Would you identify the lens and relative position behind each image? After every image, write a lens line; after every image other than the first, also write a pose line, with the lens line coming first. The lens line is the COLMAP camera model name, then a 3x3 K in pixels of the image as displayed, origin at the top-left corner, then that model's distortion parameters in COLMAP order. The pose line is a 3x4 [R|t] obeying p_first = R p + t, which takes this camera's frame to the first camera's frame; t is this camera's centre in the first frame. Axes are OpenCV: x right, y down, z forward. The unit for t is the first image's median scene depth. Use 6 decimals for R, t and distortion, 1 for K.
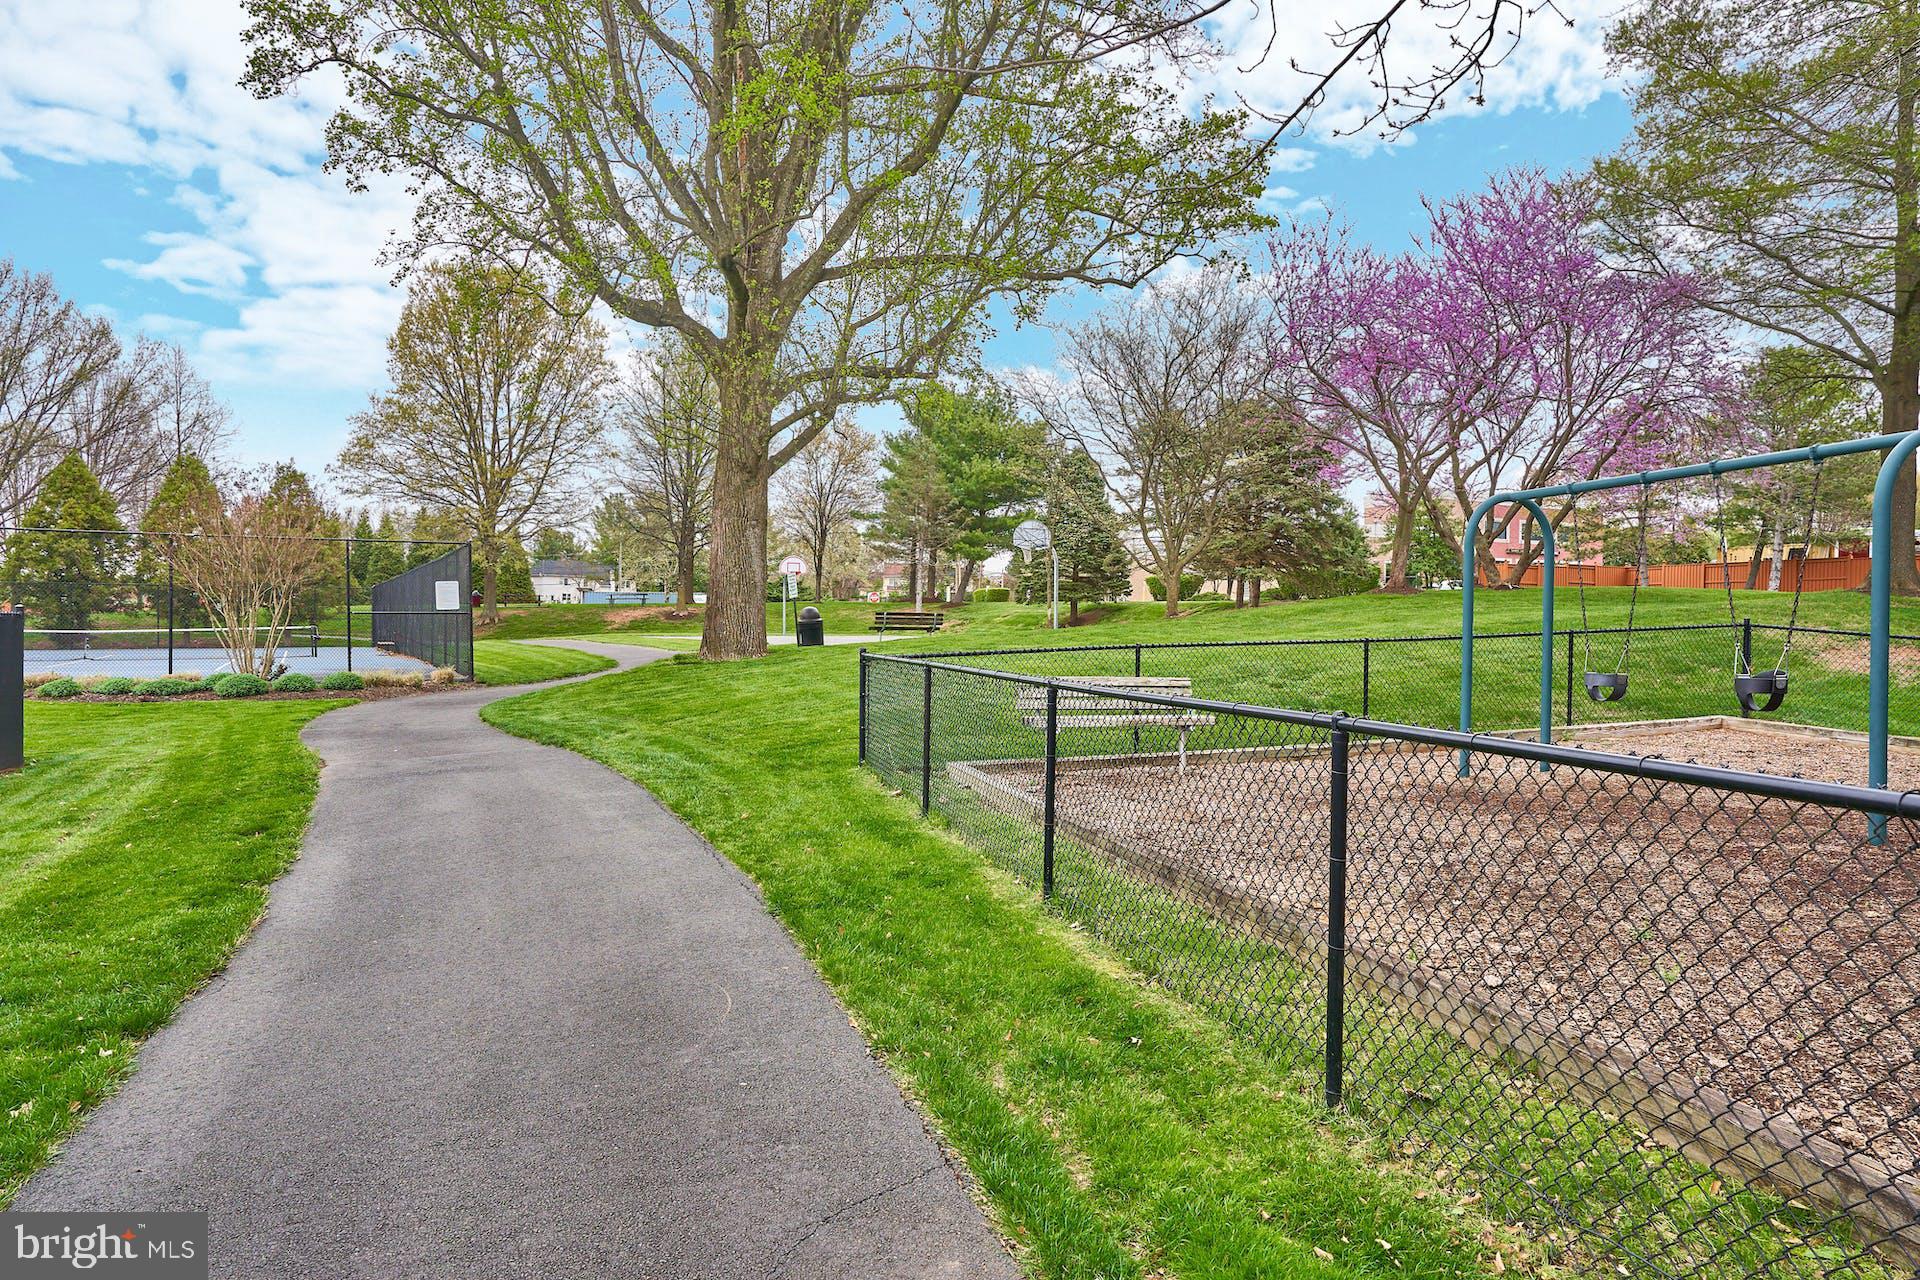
lens RADIAL K [[929.9, 0, 955.8], [0, 929.9, 651.1], [0, 0, 1]] dist [-0.076560, 0.036643]
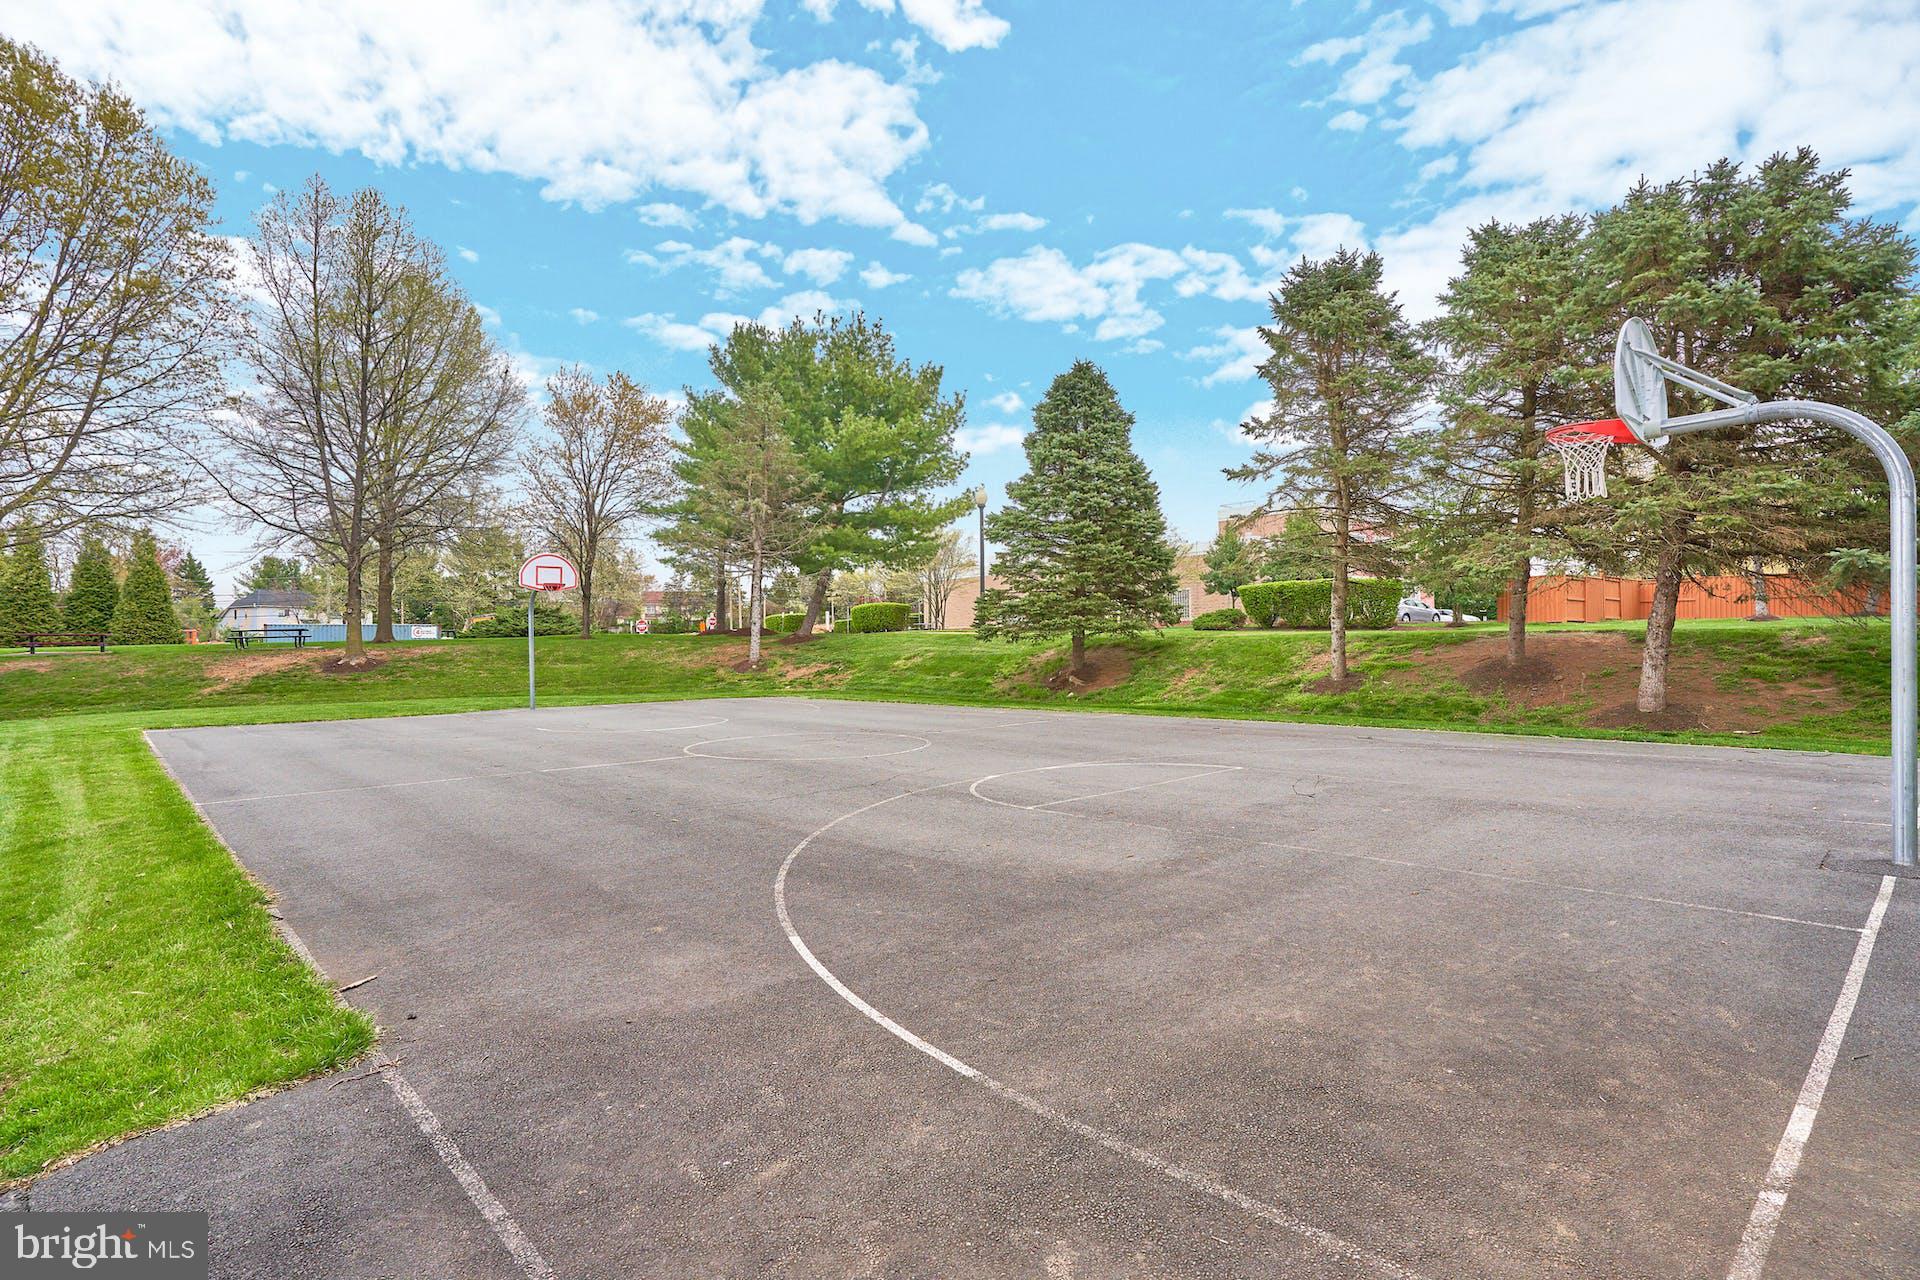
lens RADIAL K [[929.9, 0, 955.8], [0, 929.9, 651.1], [0, 0, 1]] dist [-0.076560, 0.036643]
pose [[0.968951, -0.020335, 0.246414, -0.056801], [0.026969, 0.999358, -0.023576, -0.020780], [-0.245777, 0.029489, 0.968878, 0.300736]]
